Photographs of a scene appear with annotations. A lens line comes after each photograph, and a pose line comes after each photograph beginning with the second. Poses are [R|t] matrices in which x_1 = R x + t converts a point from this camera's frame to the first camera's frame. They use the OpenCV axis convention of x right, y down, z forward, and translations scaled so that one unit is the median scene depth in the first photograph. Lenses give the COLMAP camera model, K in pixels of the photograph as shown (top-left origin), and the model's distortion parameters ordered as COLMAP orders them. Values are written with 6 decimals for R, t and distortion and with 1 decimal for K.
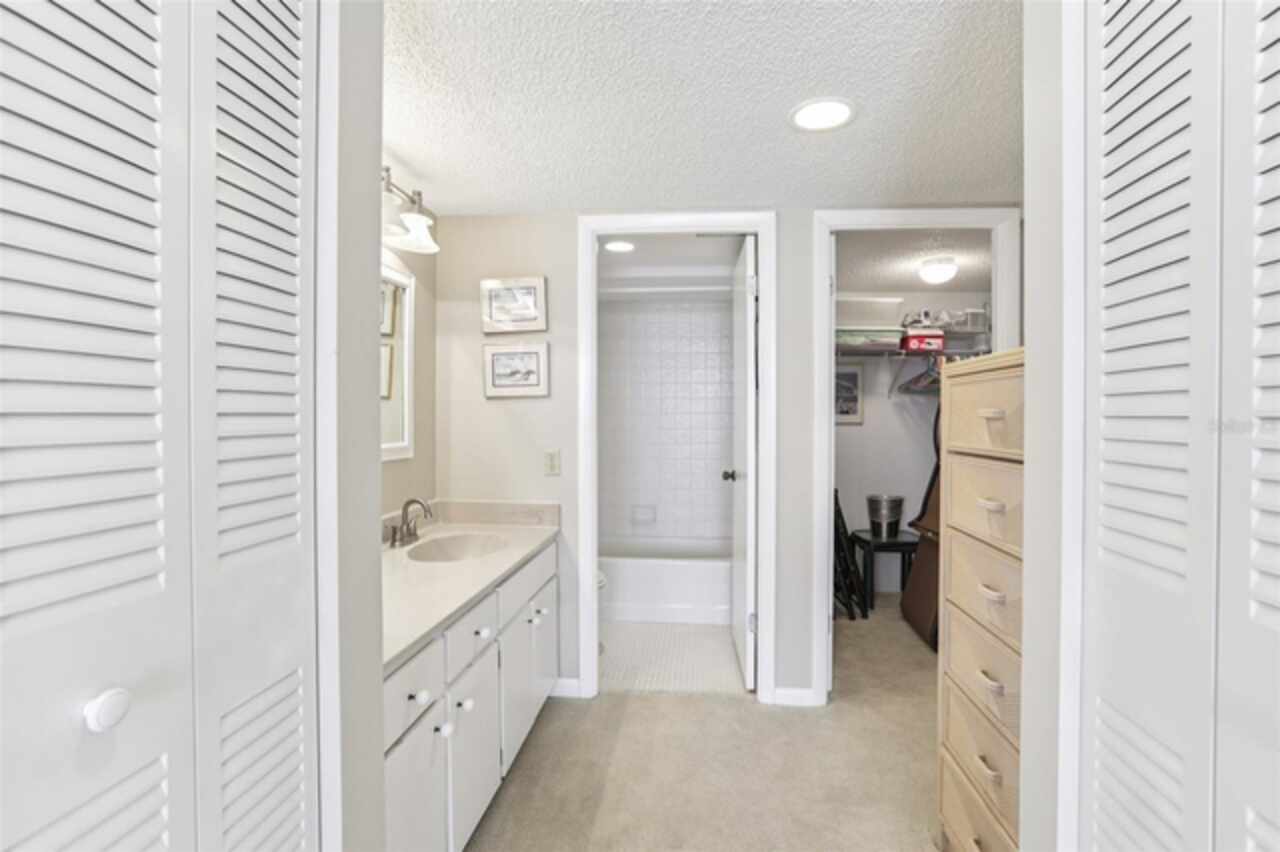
lens RADIAL K [[578.6, 0, 648.8], [0, 578.6, 418.4], [0, 0, 1]] dist [-0.038658, 0.012187]
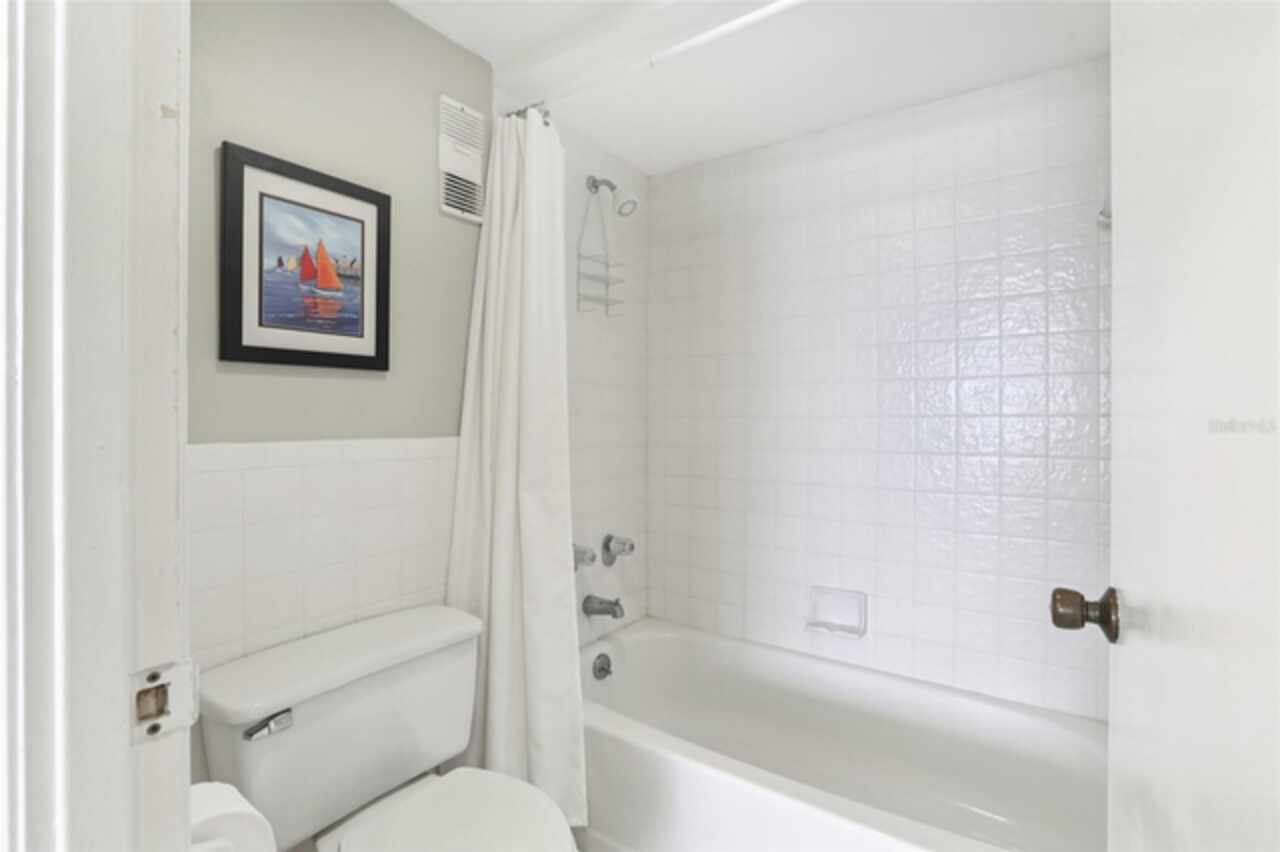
lens RADIAL K [[578.6, 0, 648.8], [0, 578.6, 418.4], [0, 0, 1]] dist [-0.038658, 0.012187]
pose [[0.885531, -0.001929, -0.464576, 0.068292], [0.001756, 0.999998, -0.000805, 0.018775], [0.464577, -0.000103, 0.885533, 0.545232]]
